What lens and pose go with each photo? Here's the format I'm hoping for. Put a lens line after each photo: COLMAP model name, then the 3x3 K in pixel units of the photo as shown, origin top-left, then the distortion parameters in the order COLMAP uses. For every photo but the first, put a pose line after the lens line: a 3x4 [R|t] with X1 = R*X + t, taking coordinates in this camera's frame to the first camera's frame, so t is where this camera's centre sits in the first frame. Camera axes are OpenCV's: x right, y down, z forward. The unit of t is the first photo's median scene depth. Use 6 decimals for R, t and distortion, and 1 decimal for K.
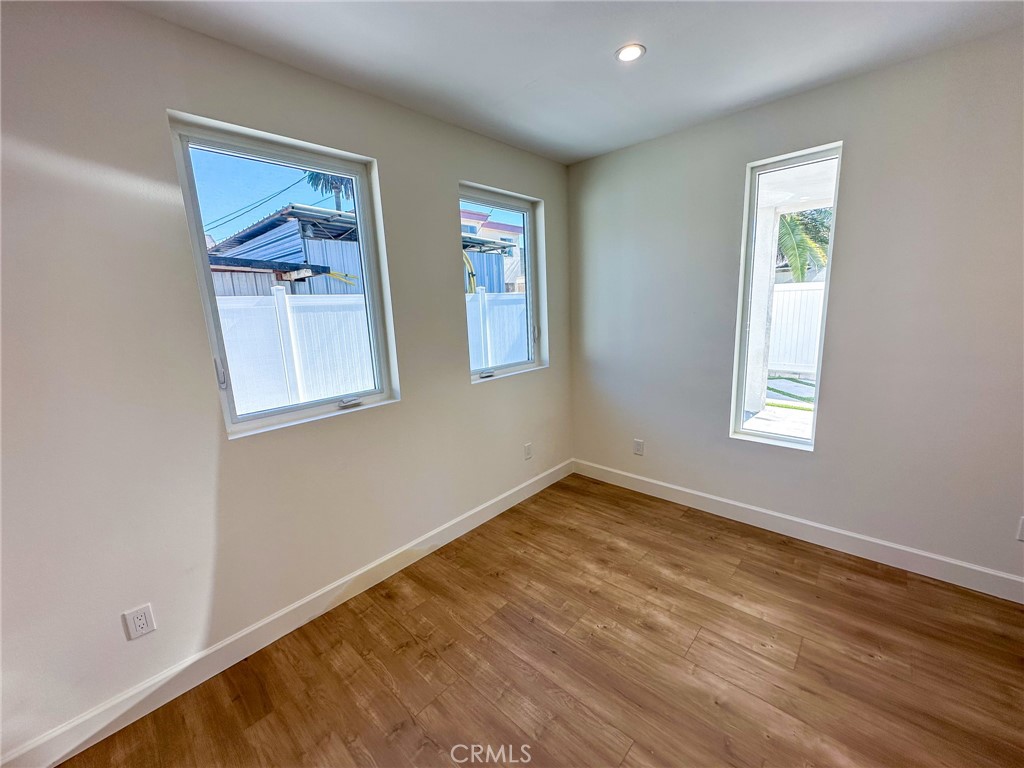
lens RADIAL K [[409.6, 0, 518.2], [0, 409.6, 383.4], [0, 0, 1]] dist [0.004207, -0.000036]
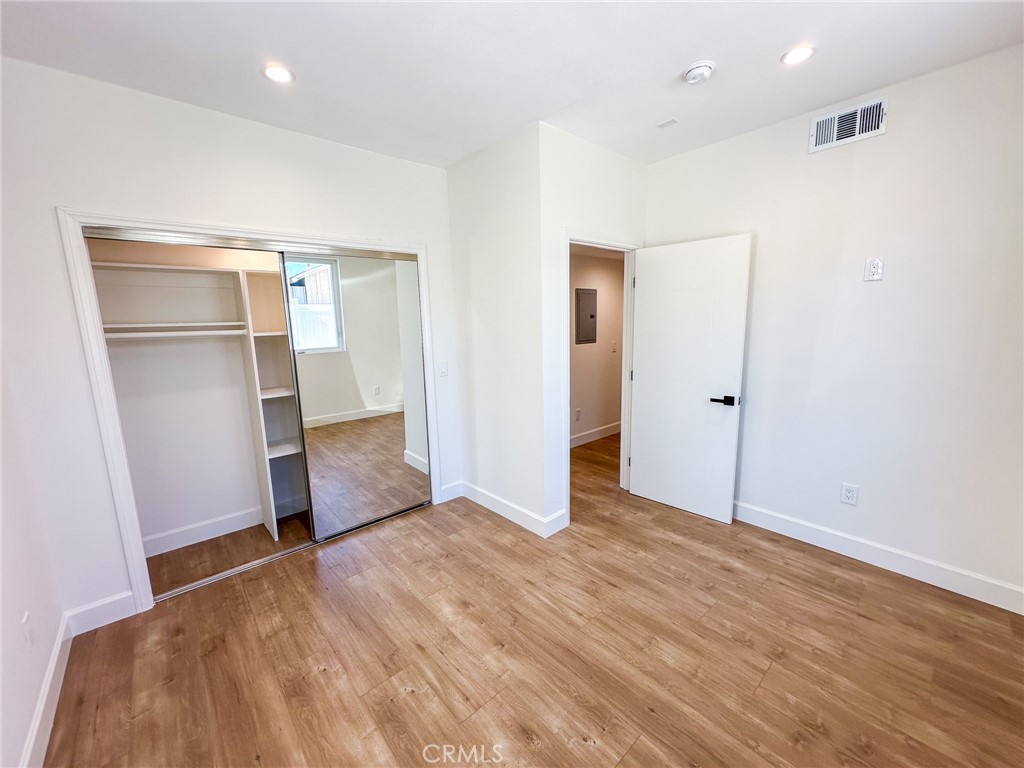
lens RADIAL K [[409.6, 0, 518.2], [0, 409.6, 383.4], [0, 0, 1]] dist [0.004207, -0.000036]
pose [[-0.992452, 0.049589, 0.112164, 0.238840], [0.085070, 0.937152, 0.338392, -0.289064], [-0.088335, 0.345379, -0.934297, 1.631914]]
